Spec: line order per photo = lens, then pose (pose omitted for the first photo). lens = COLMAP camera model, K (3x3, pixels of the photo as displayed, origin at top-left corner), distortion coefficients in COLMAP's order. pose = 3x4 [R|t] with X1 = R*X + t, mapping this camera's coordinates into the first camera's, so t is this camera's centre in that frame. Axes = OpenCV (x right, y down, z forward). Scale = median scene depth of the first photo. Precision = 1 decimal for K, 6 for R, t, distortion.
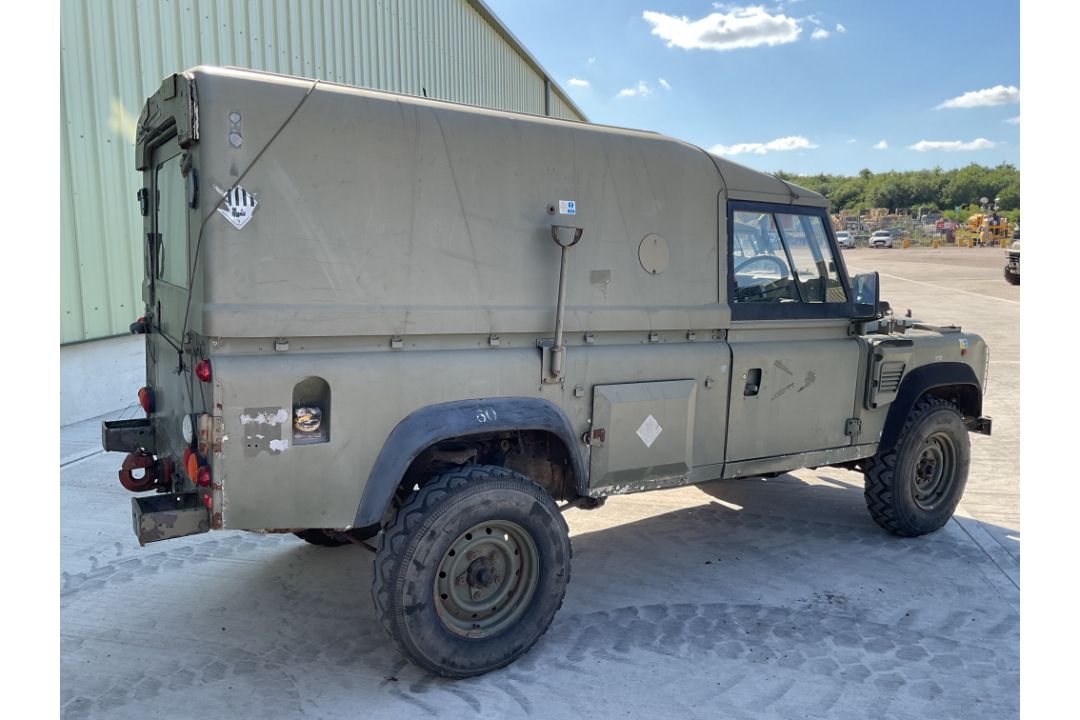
lens RADIAL K [[795.4, 0, 541.3], [0, 795.4, 362.7], [0, 0, 1]] dist [0.071061, -0.129376]
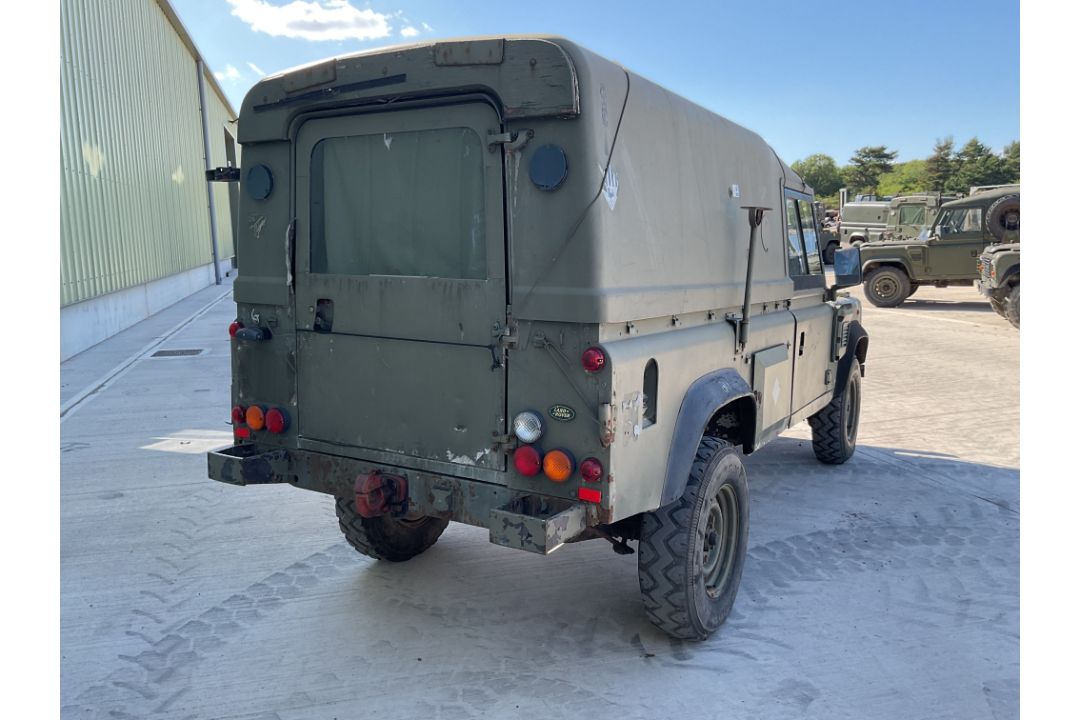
lens RADIAL K [[795.4, 0, 546.4], [0, 795.4, 359.1], [0, 0, 1]] dist [0.071061, -0.129376]
pose [[0.888880, -0.082998, 0.450558, -0.610463], [0.080744, 0.996440, 0.024262, -0.012168], [-0.450968, 0.014814, 0.892417, 0.124160]]
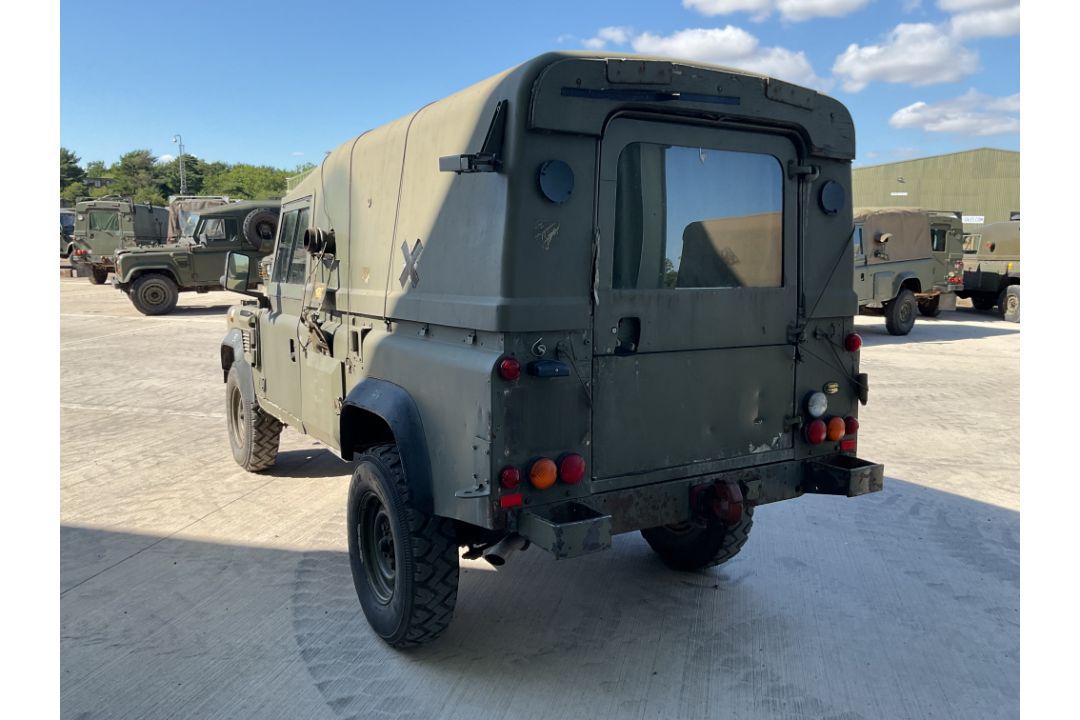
lens RADIAL K [[795.4, 0, 533.7], [0, 795.4, 359.2], [0, 0, 1]] dist [0.071061, -0.129376]
pose [[0.029265, -0.148693, 0.988450, -1.162473], [0.134491, 0.980468, 0.143510, -0.148129], [-0.990483, 0.128738, 0.048692, 0.988717]]
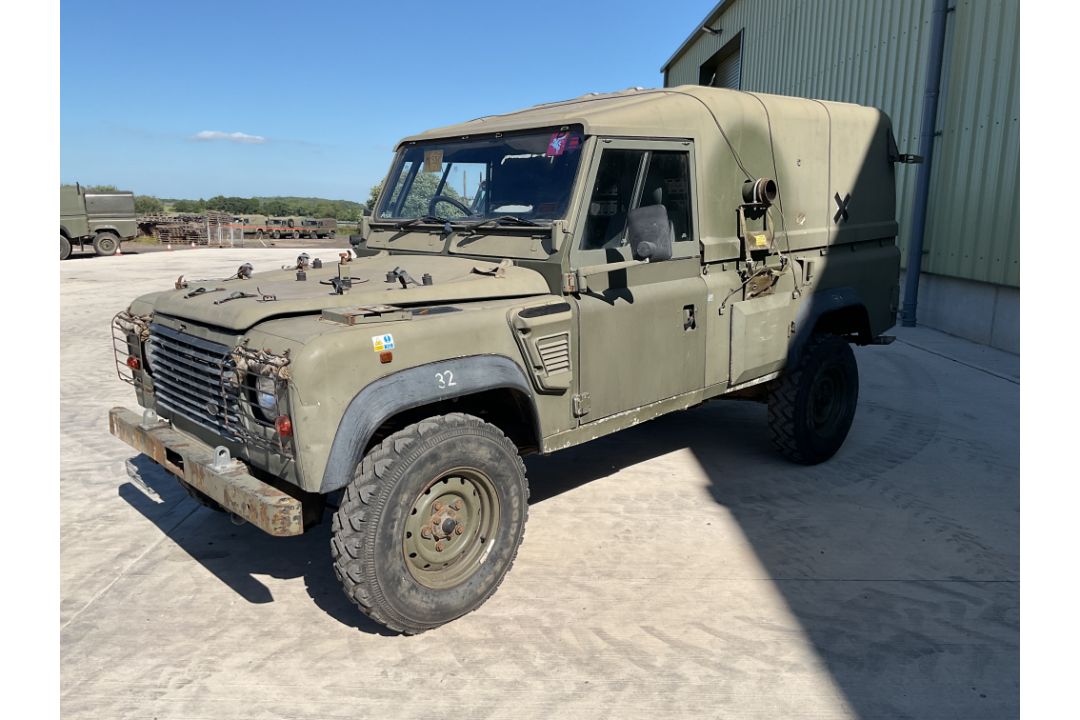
lens RADIAL K [[795.4, 0, 536.1], [0, 795.4, 359.3], [0, 0, 1]] dist [0.071061, -0.129376]
pose [[-0.981202, 0.023537, -0.191545, 0.421110], [-0.040857, 0.944701, 0.325378, -0.317744], [0.188611, 0.327088, -0.925980, 2.355907]]
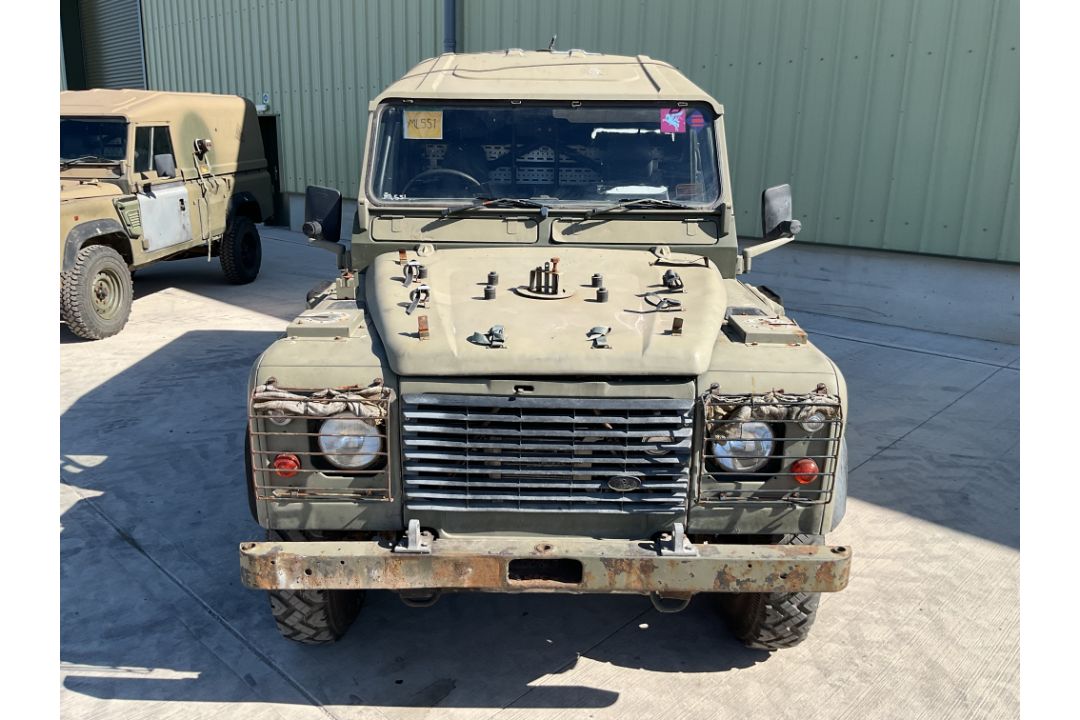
lens RADIAL K [[795.4, 0, 534.4], [0, 795.4, 360.6], [0, 0, 1]] dist [0.071061, -0.129376]
pose [[-0.535827, 0.209541, -0.817913, 1.101462], [-0.142829, 0.932259, 0.332404, -0.276627], [0.832159, 0.294933, -0.469601, 1.767636]]
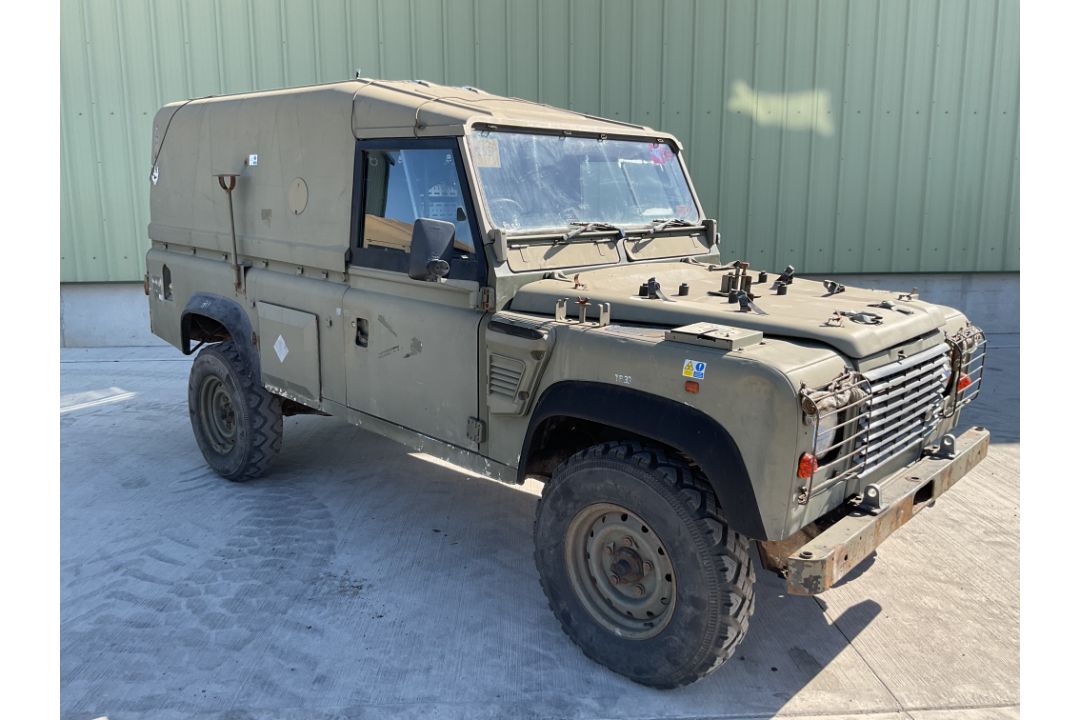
lens RADIAL K [[795.4, 0, 532.1], [0, 795.4, 358.8], [0, 0, 1]] dist [0.071061, -0.129376]
pose [[0.240558, 0.179508, -0.953891, 1.249737], [-0.138231, 0.979069, 0.149386, -0.117050], [0.960741, 0.095922, 0.260337, 0.968986]]
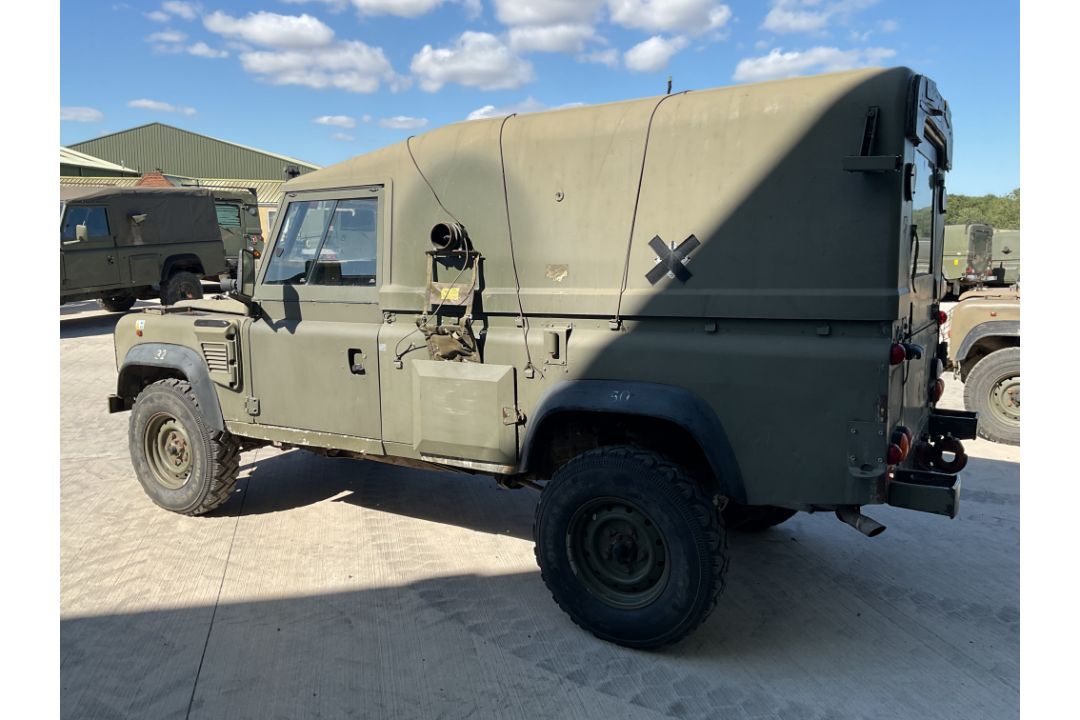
lens RADIAL K [[795.4, 0, 535.5], [0, 795.4, 356.9], [0, 0, 1]] dist [0.071061, -0.129376]
pose [[-0.441030, -0.140800, 0.886379, -1.014779], [0.120064, 0.969484, 0.213741, -0.239443], [-0.889425, 0.200689, -0.410666, 1.625559]]
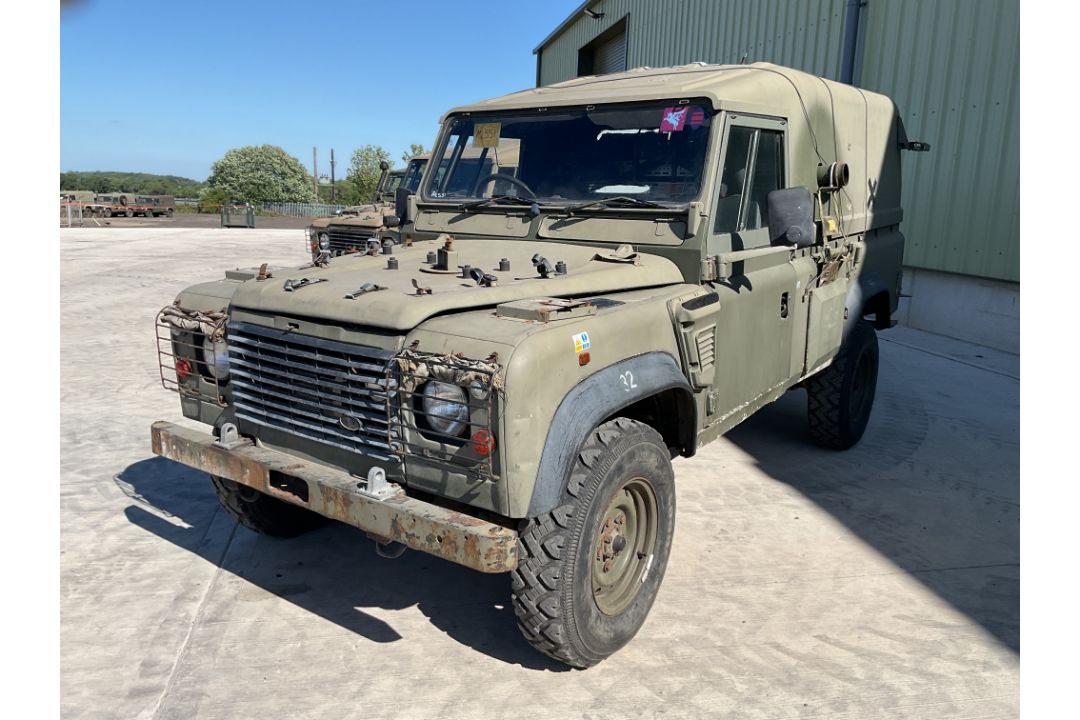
lens RADIAL K [[795.4, 0, 537.5], [0, 795.4, 360.6], [0, 0, 1]] dist [0.071061, -0.129376]
pose [[-0.928329, 0.050232, -0.368350, 0.685043], [-0.082442, 0.938342, 0.335734, -0.284848], [0.362503, 0.342039, -0.866949, 2.190308]]
